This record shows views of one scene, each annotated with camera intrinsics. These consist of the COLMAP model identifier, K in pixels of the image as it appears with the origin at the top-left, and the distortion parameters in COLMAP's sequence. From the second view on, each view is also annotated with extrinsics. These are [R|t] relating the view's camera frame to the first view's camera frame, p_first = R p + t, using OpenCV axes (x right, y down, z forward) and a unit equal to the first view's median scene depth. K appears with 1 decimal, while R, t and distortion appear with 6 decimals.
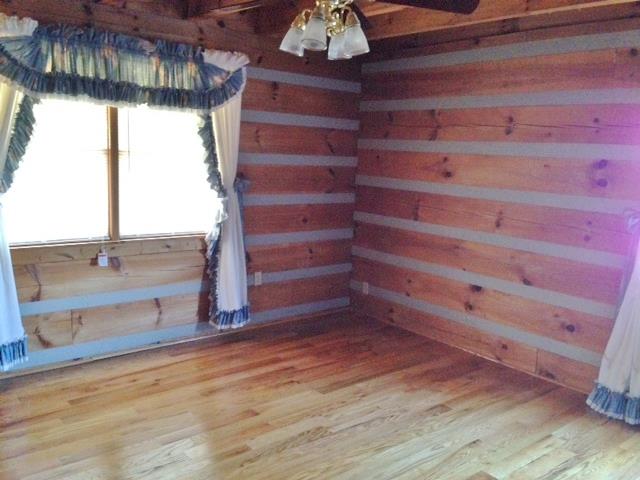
lens RADIAL K [[585.2, 0, 320.0], [0, 585.2, 240.0], [0, 0, 1]] dist [-0.008674, -0.012491]
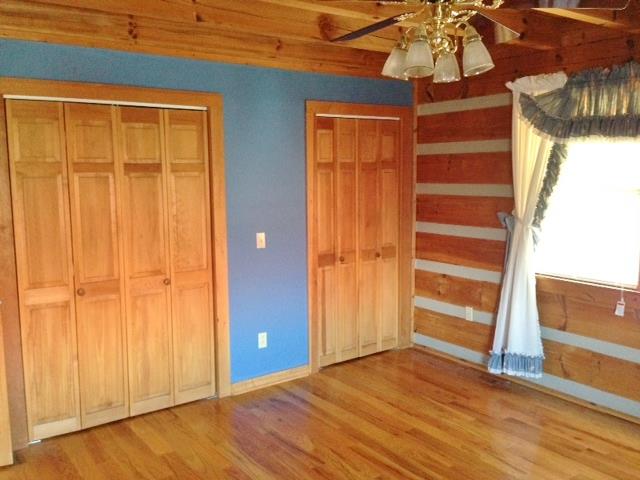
lens RADIAL K [[575.5, 0, 320.0], [0, 575.5, 240.0], [0, 0, 1]] dist [0.000196, 0.000435]
pose [[-0.083280, 0.072324, -0.993898, 0.623397], [-0.156339, 0.984064, 0.084708, -0.084001], [0.984186, 0.162439, -0.070646, 0.647355]]
